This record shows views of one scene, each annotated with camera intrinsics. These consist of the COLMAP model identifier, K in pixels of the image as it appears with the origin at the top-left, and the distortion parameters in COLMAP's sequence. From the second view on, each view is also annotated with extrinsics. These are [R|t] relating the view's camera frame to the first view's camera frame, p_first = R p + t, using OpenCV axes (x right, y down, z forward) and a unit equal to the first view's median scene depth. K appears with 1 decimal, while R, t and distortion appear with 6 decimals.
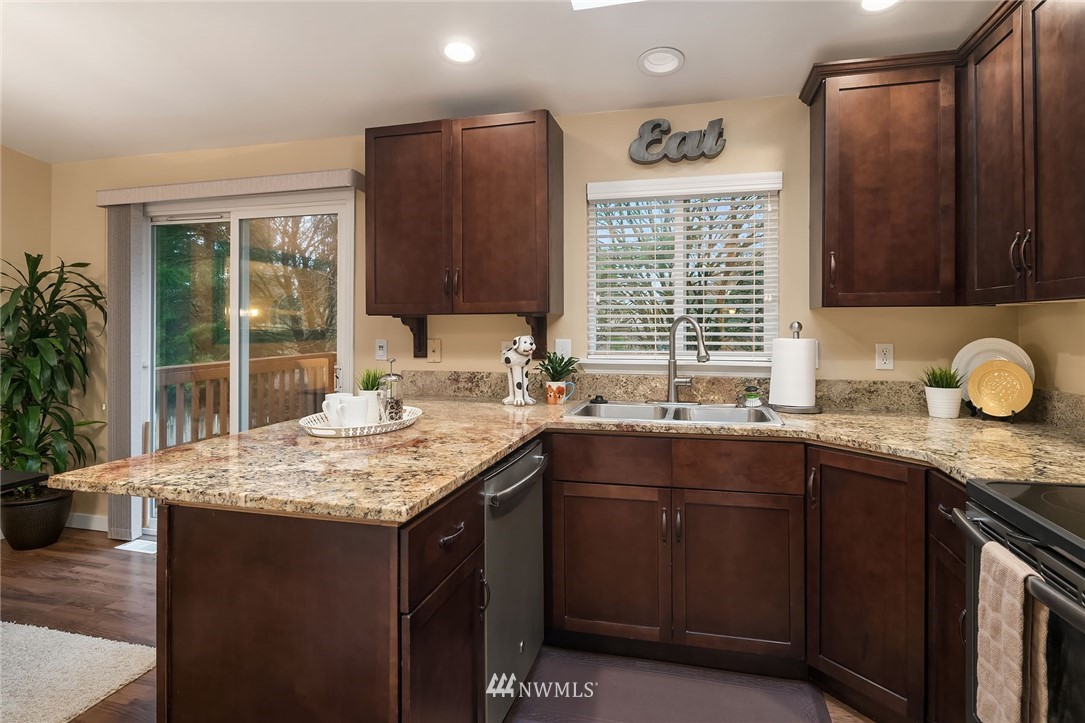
lens RADIAL K [[582.0, 0, 542.1], [0, 582.0, 324.1], [0, 0, 1]] dist [0.002314, -0.027040]
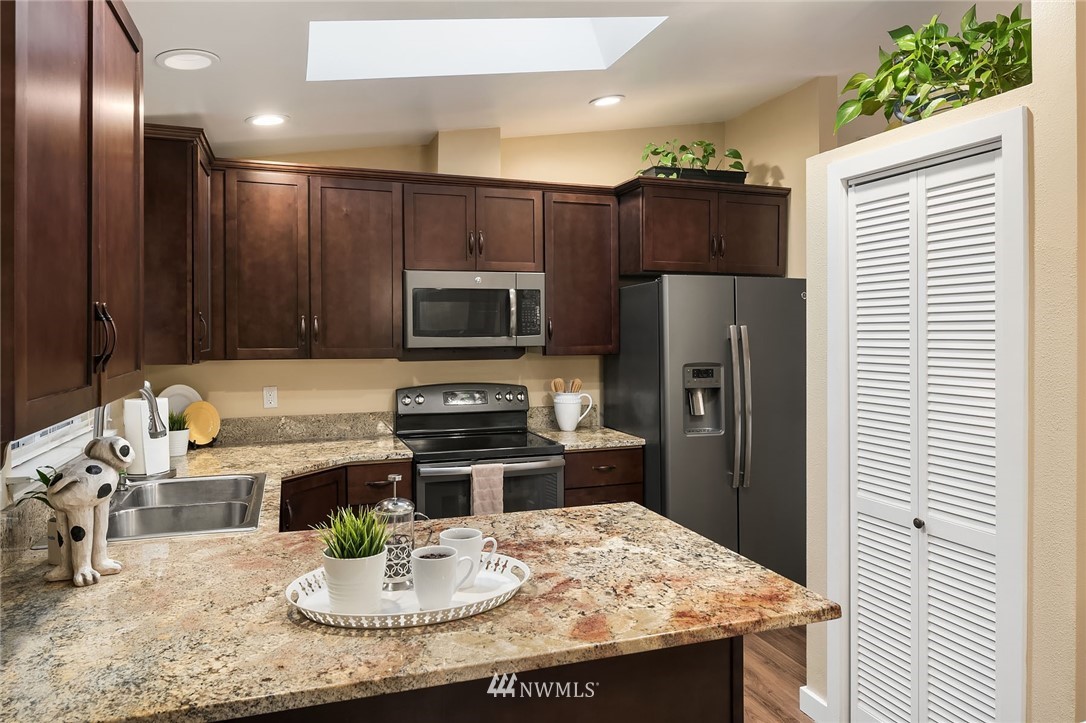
lens RADIAL K [[715.3, 0, 540.7], [0, 715.3, 332.6], [0, 0, 1]] dist [-0.000755, -0.000285]
pose [[-0.565539, -0.000376, 0.824721, -0.932140], [-0.002328, 0.999997, -0.001140, -0.088218], [-0.824718, -0.002565, -0.565538, 1.240149]]
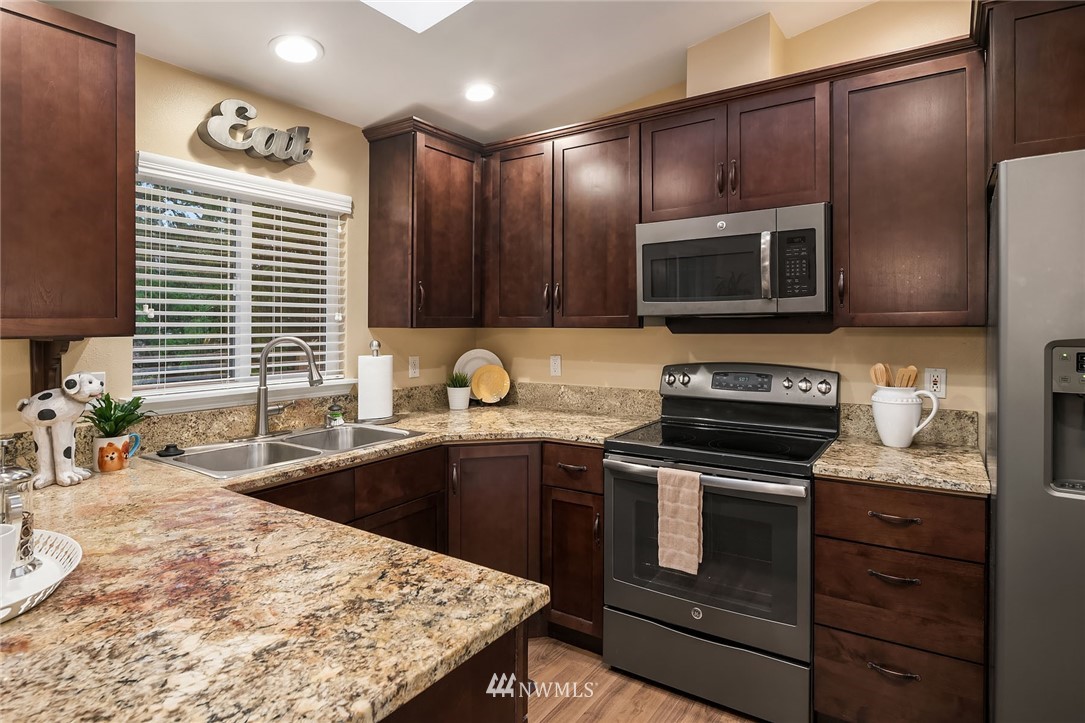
lens RADIAL K [[589.9, 0, 544.0], [0, 589.9, 325.6], [0, 0, 1]] dist [0.001427, -0.009630]
pose [[0.324984, -0.001825, 0.945718, -0.557806], [-0.001168, 0.999997, 0.002331, -0.038107], [-0.945719, -0.001862, 0.324981, 0.375301]]
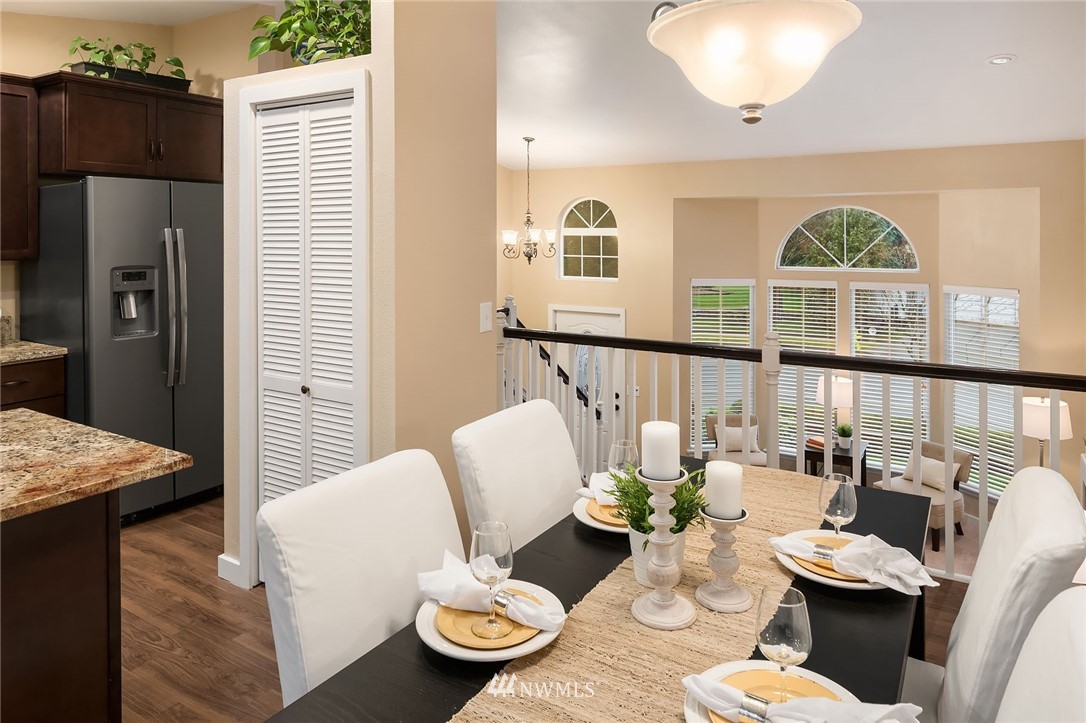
lens RADIAL K [[713.4, 0, 544.8], [0, 713.4, 228.1], [0, 0, 1]] dist [-0.000348, -0.002507]
pose [[-0.957400, 0.002787, 0.288750, -1.165791], [-0.001081, 0.999912, -0.013235, -0.087667], [-0.288762, -0.012984, -0.957313, 1.304755]]
